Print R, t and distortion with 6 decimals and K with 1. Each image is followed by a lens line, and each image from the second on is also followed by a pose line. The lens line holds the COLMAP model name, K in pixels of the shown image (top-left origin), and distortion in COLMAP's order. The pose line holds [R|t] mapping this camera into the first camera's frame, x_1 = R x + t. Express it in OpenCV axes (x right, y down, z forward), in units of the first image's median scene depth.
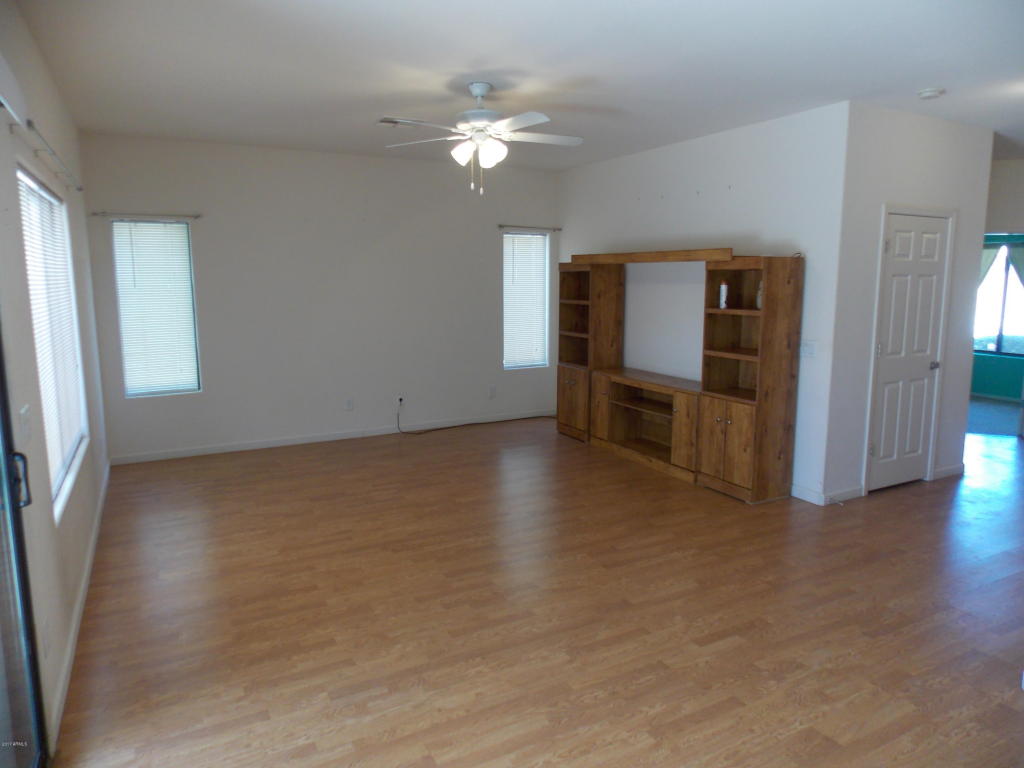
lens RADIAL K [[680.1, 0, 515.0], [0, 680.1, 382.1], [0, 0, 1]] dist [-0.002010, -0.002150]
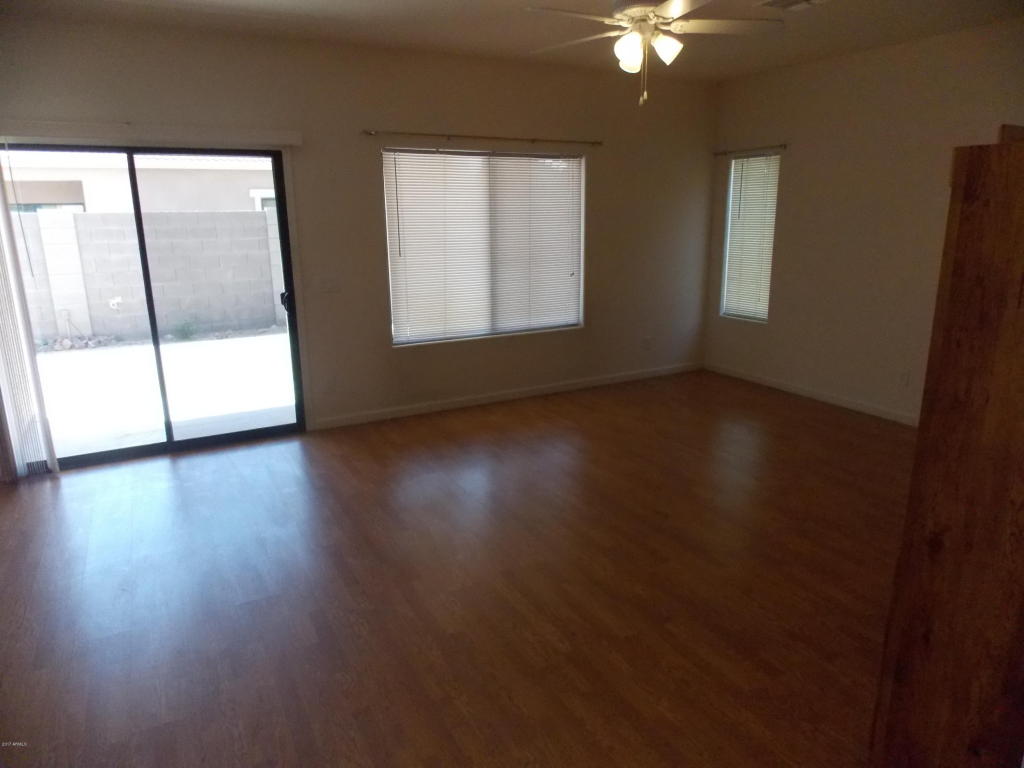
lens RADIAL K [[680.1, 0, 515.0], [0, 680.1, 382.1], [0, 0, 1]] dist [-0.002010, -0.002150]
pose [[-0.012557, 0.243636, -0.969785, 0.698411], [-0.138446, 0.960097, 0.242995, -0.119939], [0.990290, 0.137315, 0.021675, 0.766224]]
